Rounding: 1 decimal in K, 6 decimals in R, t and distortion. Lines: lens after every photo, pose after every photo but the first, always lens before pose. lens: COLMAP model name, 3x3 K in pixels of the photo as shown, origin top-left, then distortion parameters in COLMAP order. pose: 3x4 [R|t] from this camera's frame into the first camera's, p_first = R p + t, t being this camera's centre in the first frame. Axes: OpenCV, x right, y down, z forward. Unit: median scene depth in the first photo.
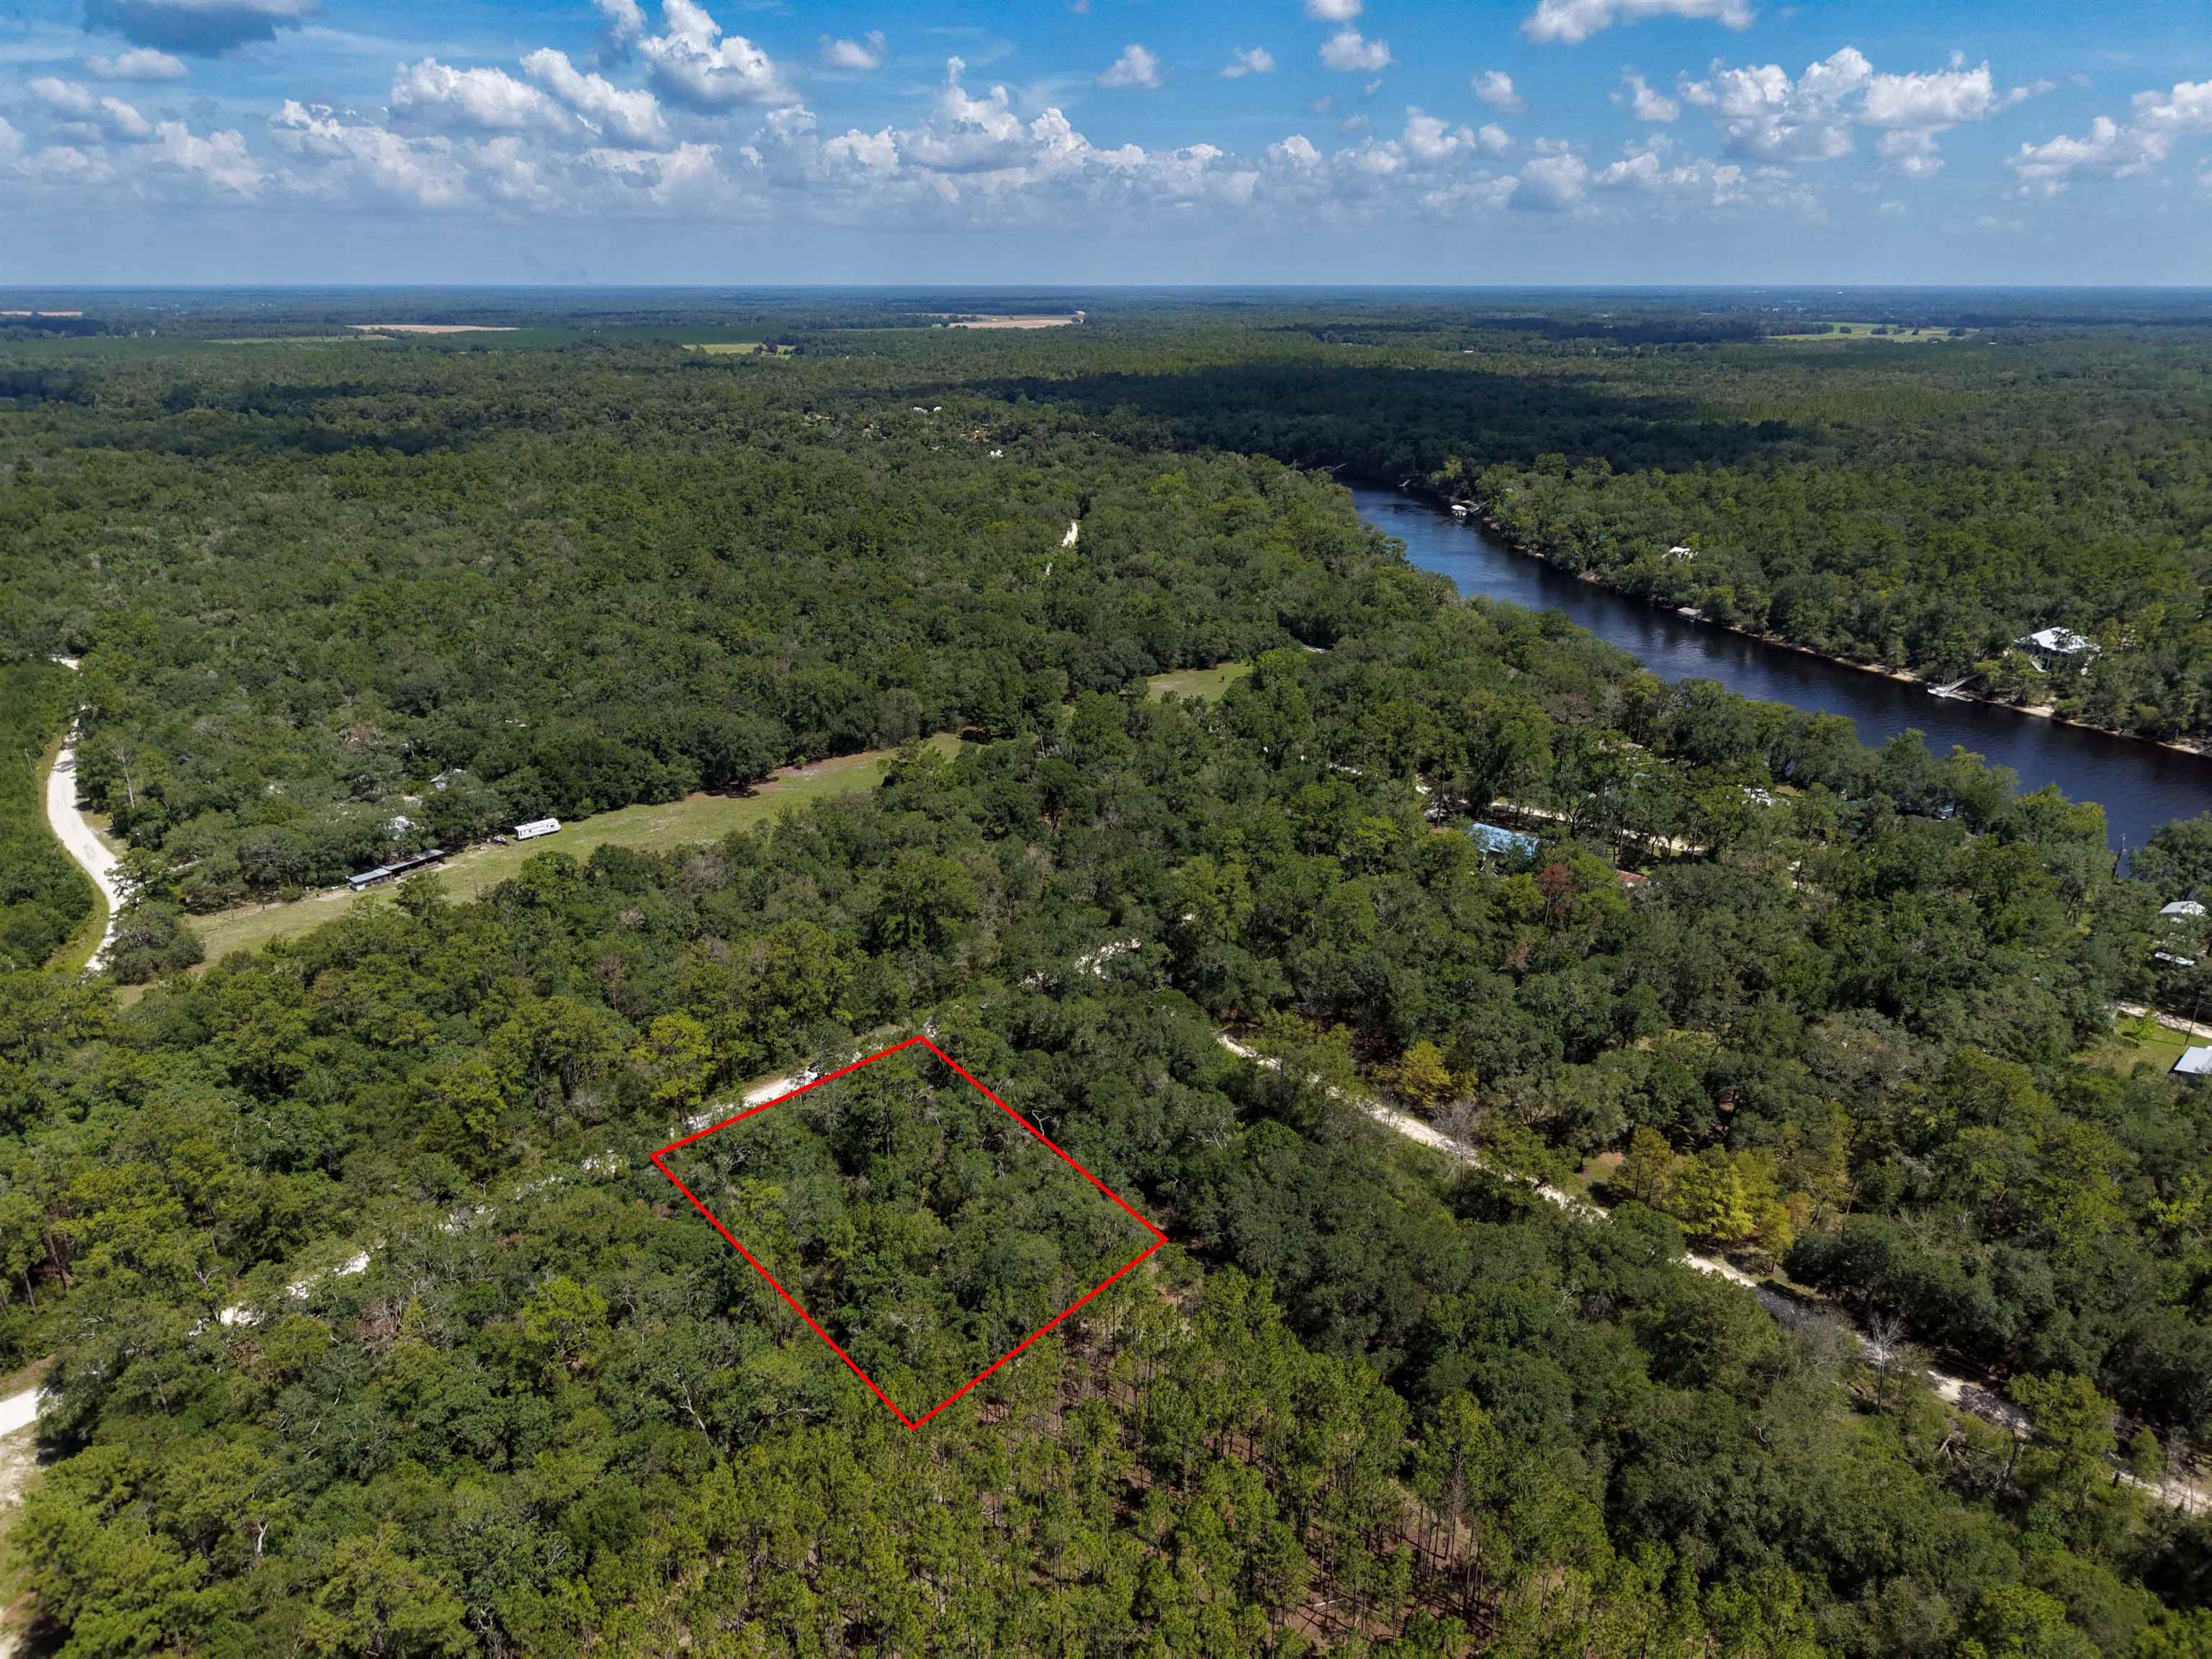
lens RADIAL K [[1471.1, 0, 1095.4], [0, 1471.1, 822.4], [0, 0, 1]] dist [0.026749, -0.021885]
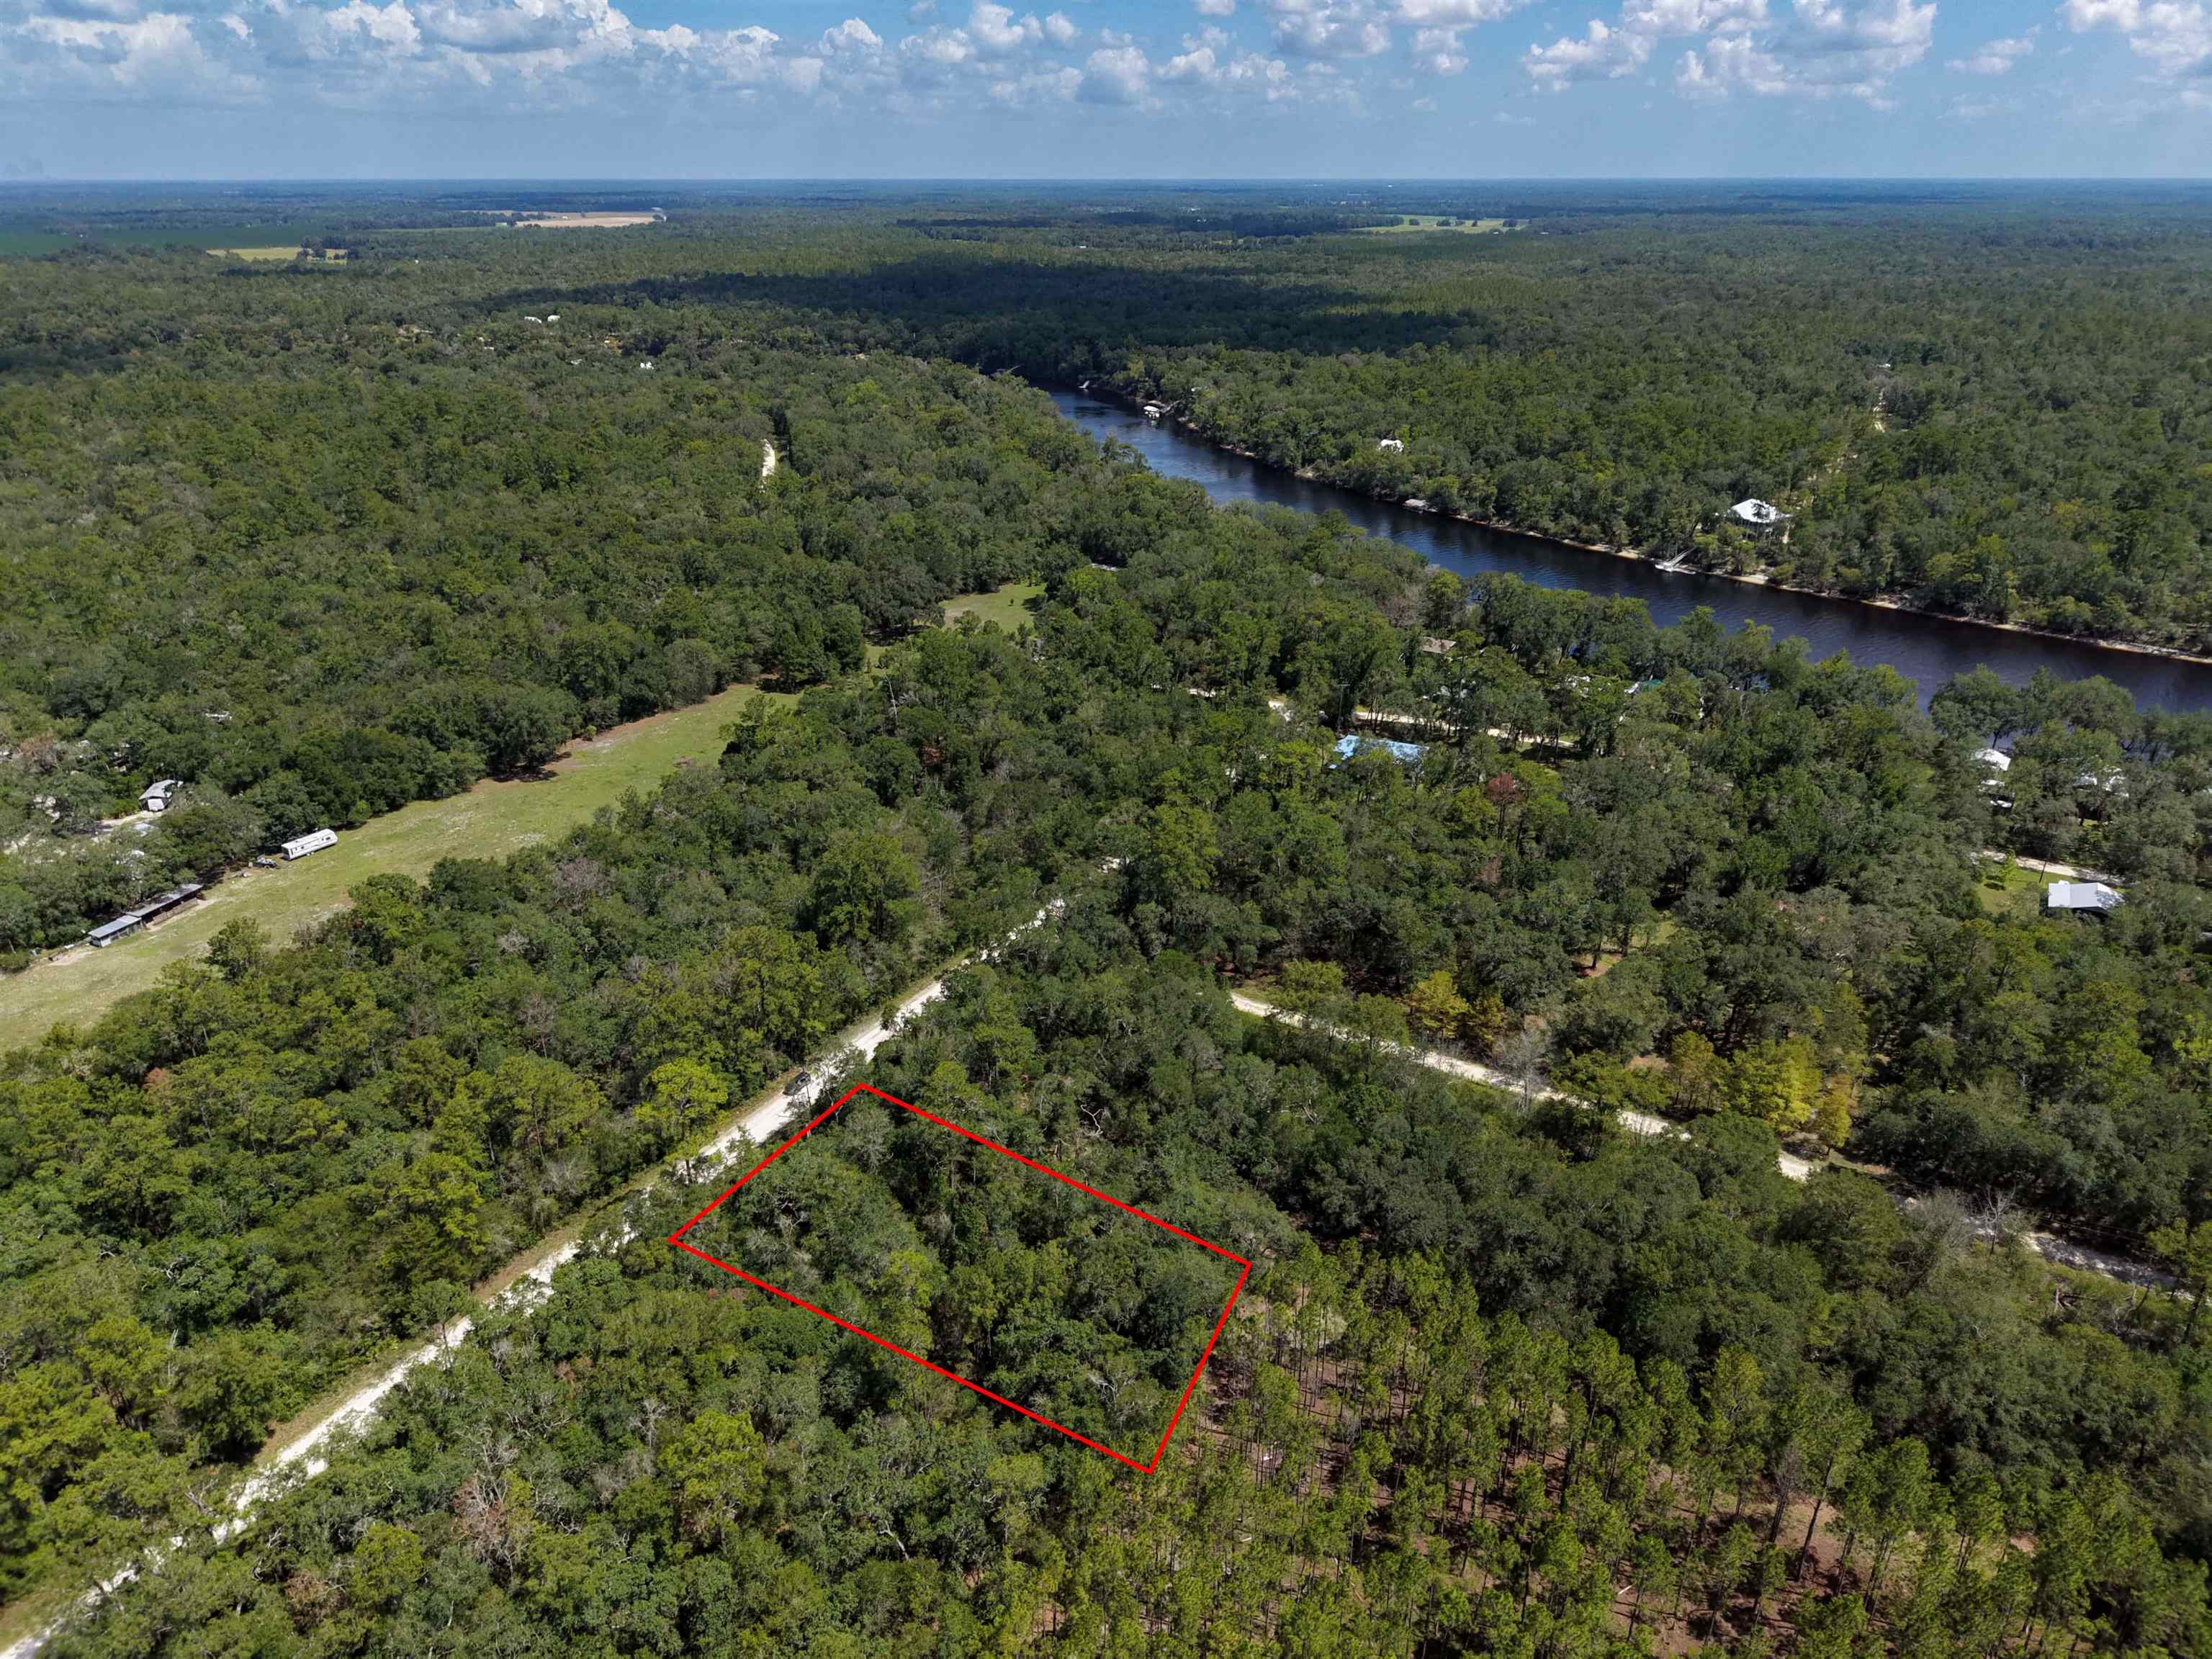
lens RADIAL K [[1471.1, 0, 1095.4], [0, 1471.1, 822.4], [0, 0, 1]] dist [0.026749, -0.021885]
pose [[0.965356, -0.106912, 0.238029, -0.115072], [0.092068, 0.993098, 0.072664, -0.022002], [-0.244155, -0.048232, 0.968536, 0.059614]]
